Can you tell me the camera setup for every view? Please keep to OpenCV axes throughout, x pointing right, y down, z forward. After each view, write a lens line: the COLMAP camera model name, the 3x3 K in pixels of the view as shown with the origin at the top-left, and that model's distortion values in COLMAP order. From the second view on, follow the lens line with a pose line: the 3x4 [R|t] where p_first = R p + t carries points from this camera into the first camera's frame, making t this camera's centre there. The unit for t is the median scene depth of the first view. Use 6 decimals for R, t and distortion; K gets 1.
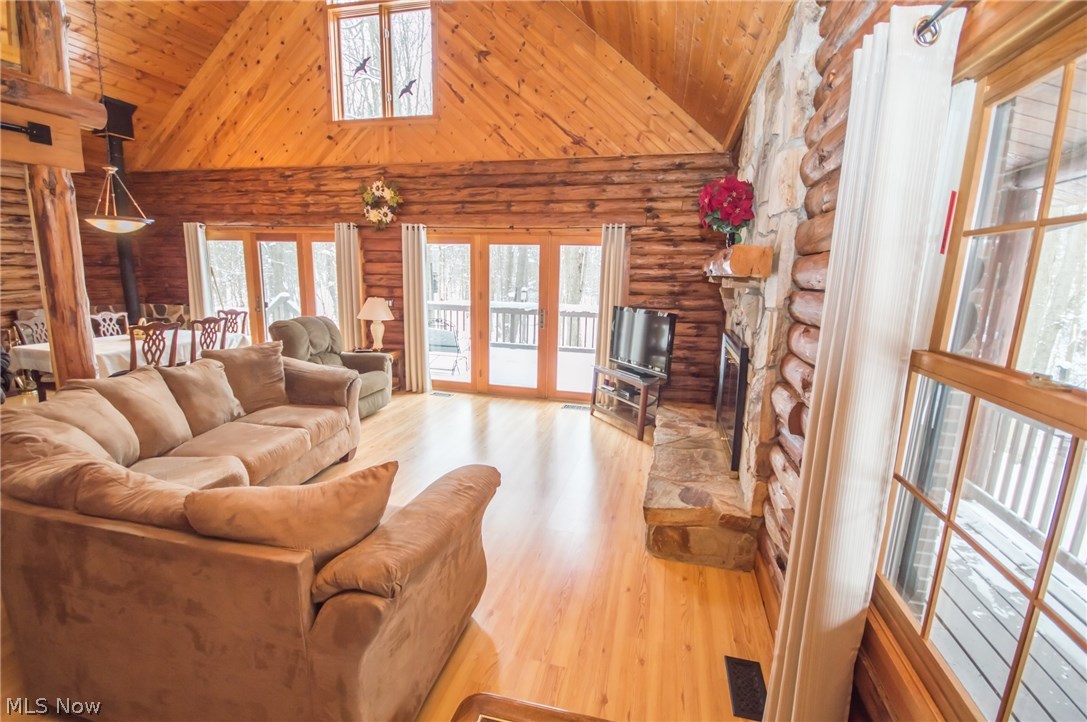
lens RADIAL K [[484.7, 0, 549.0], [0, 484.7, 361.4], [0, 0, 1]] dist [0.008872, -0.010348]
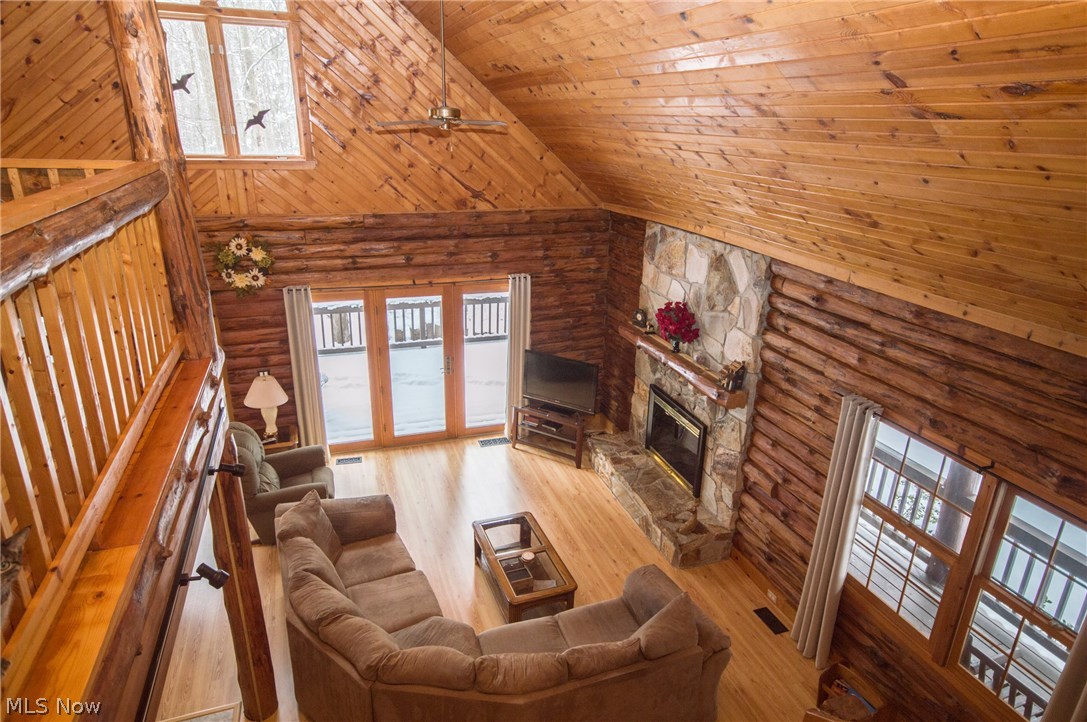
lens RADIAL K [[664.4, 0, 547.7], [0, 664.4, 361.1], [0, 0, 1]] dist [0.024509, 0.006491]
pose [[0.838064, -0.191868, 0.510720, -0.543116], [0.093191, 0.972706, 0.212505, -0.369862], [-0.537553, -0.130498, 0.833071, -0.247572]]
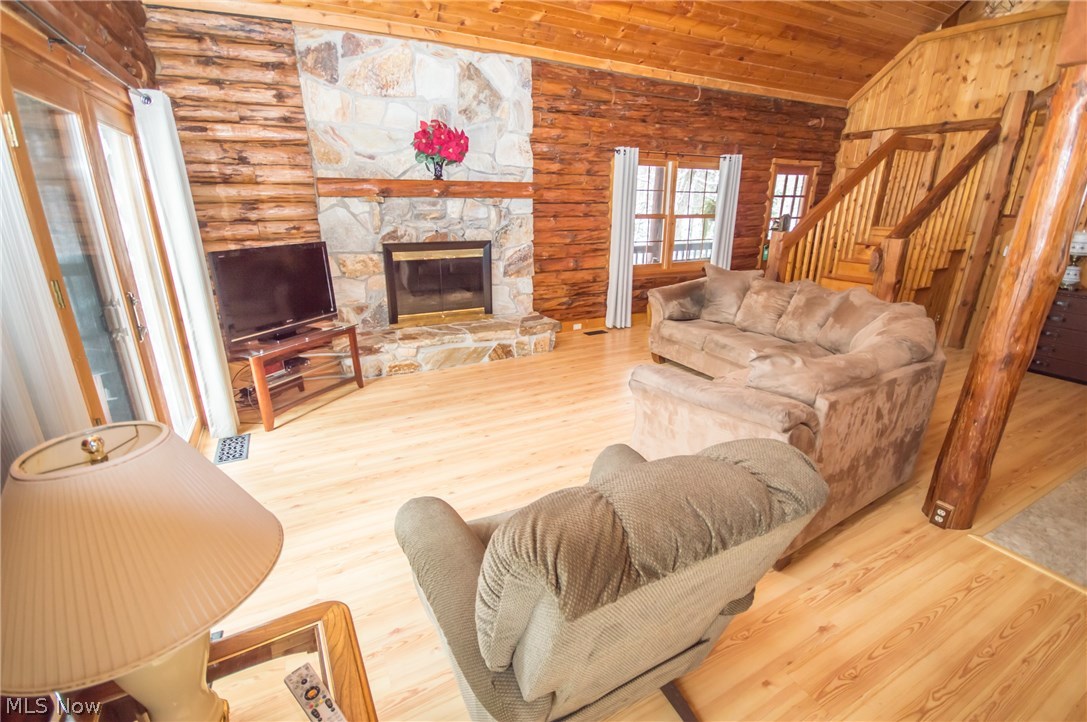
lens RADIAL K [[484.7, 0, 547.1], [0, 484.7, 358.9], [0, 0, 1]] dist [0.008872, -0.010348]
pose [[-0.667312, -0.265945, 0.695679, -0.523798], [0.106624, 0.890339, 0.442636, -0.196993], [-0.737107, 0.369553, -0.565778, 0.993091]]
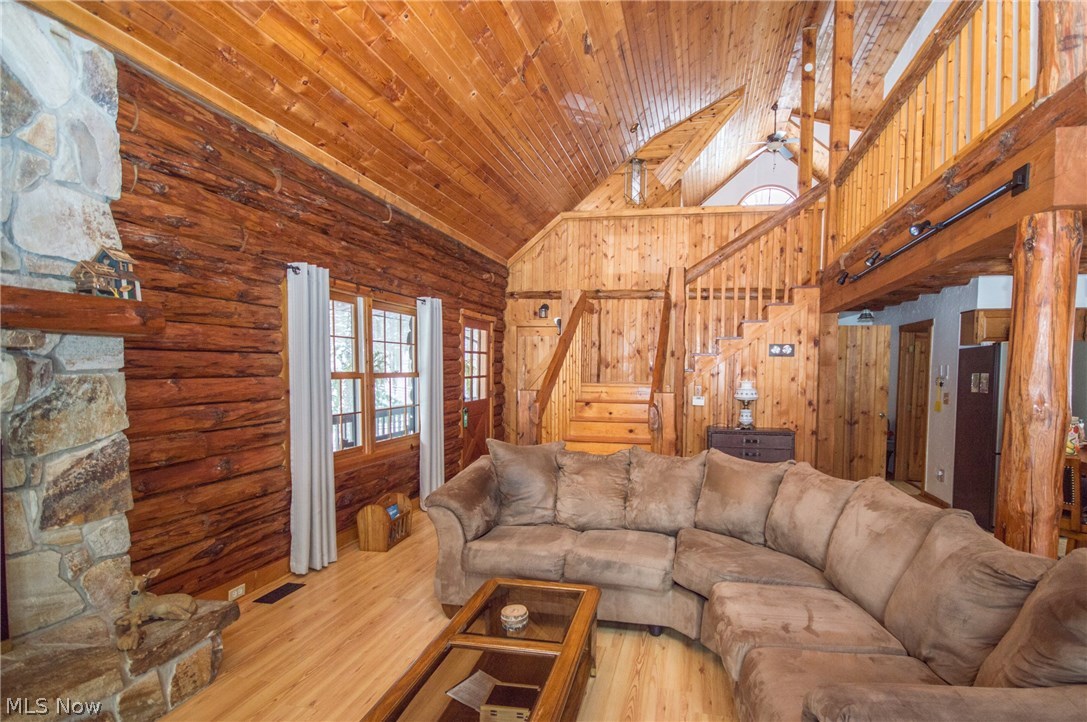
lens RADIAL K [[525.1, 0, 594.5], [0, 525.1, 391.1], [0, 0, 1]] dist [-0.002869, -0.006599]
pose [[-0.997697, -0.039690, -0.054998, -0.167225], [-0.050907, 0.974044, 0.220559, -0.137826], [0.044816, 0.222851, -0.973822, 0.837618]]
